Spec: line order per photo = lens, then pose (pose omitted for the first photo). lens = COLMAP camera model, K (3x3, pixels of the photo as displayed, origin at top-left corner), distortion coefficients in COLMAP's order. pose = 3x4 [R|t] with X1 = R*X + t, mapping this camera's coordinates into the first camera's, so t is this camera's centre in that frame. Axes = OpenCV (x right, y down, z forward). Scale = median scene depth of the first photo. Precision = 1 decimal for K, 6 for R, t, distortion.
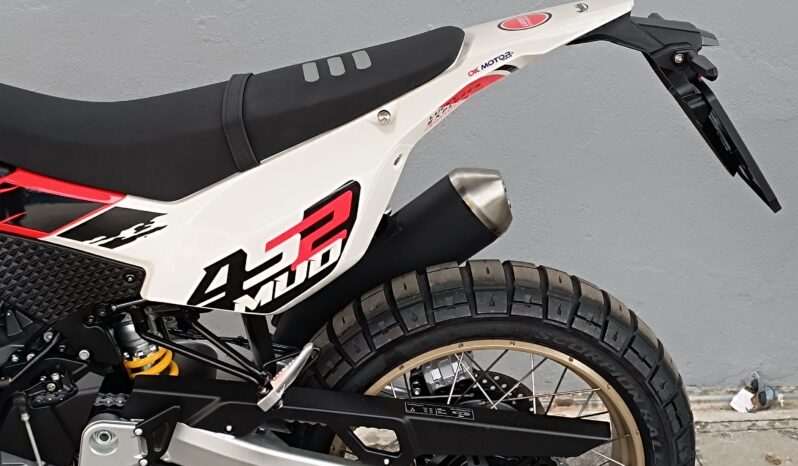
lens RADIAL K [[1465.1, 0, 391.6], [0, 1465.1, 232.4], [0, 0, 1]] dist [0.060811, 0.000000]
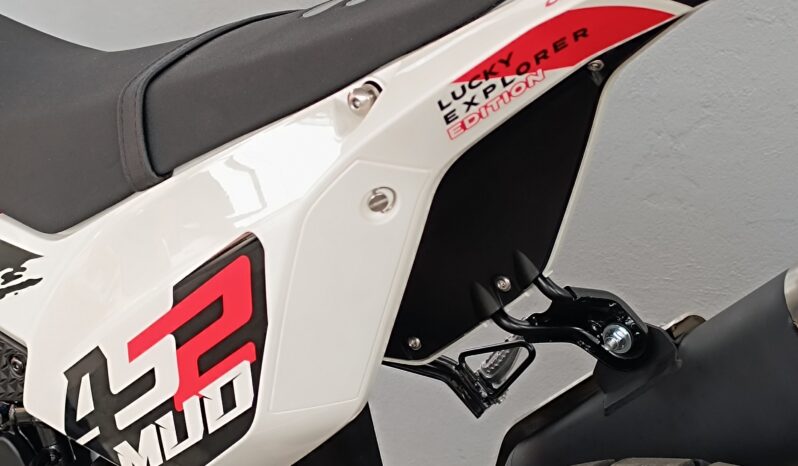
lens RADIAL K [[1465.1, 0, 399.3], [0, 1465.1, 230.9], [0, 0, 1]] dist [0.060811, 0.000000]
pose [[0.773747, 0.119160, -0.622187, 0.249269], [-0.137661, 0.990307, 0.018468, -0.045066], [0.618357, 0.071361, 0.782651, 0.617891]]
